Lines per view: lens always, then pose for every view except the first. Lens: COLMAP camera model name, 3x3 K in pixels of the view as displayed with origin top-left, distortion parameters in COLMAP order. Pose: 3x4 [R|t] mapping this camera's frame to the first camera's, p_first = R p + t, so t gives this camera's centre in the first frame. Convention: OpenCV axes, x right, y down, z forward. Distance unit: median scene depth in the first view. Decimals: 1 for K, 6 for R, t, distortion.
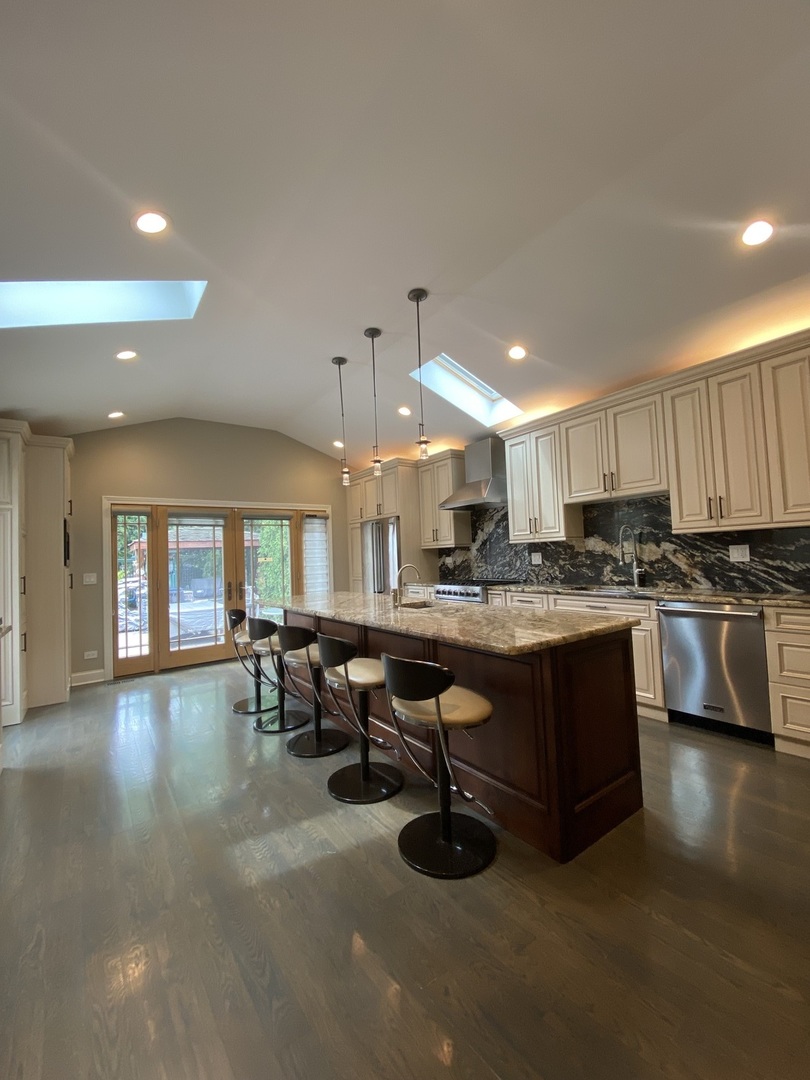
lens RADIAL K [[442.0, 0, 405.6], [0, 442.0, 537.6], [0, 0, 1]] dist [0.002843, -0.014327]
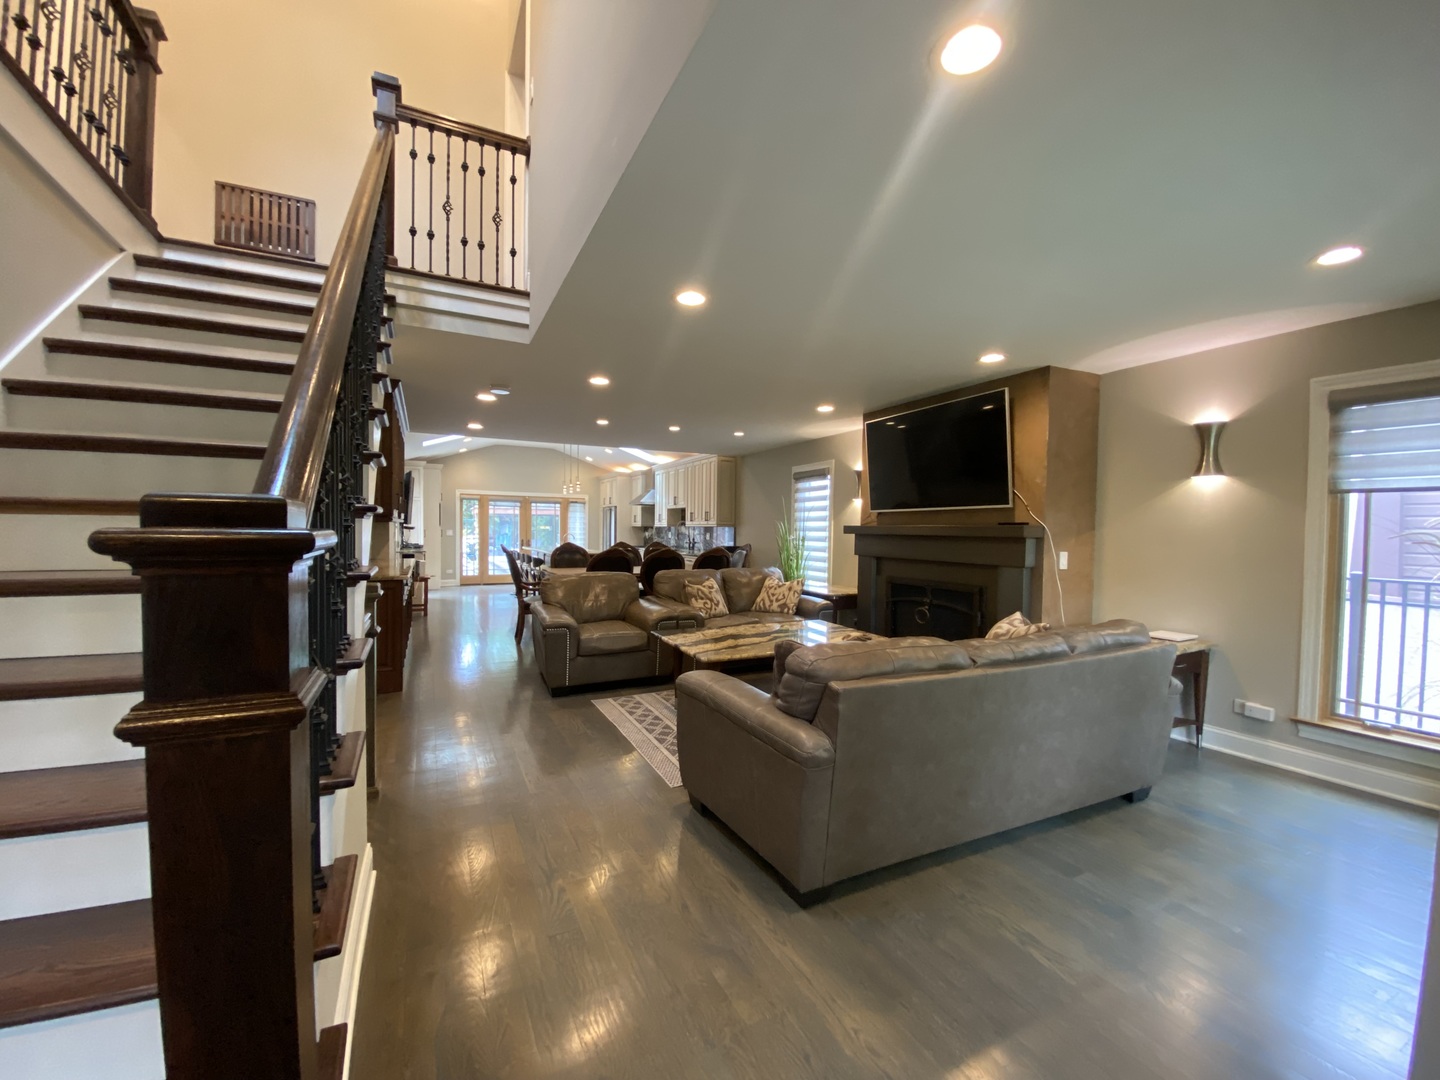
lens RADIAL K [[589.4, 0, 723.0], [0, 589.4, 548.4], [0, 0, 1]] dist [0.002843, -0.014327]
pose [[0.985672, 0.059761, -0.157735, 0.676988], [-0.047607, 0.995678, 0.079743, -0.078319], [0.161818, -0.071092, 0.984256, -1.045227]]
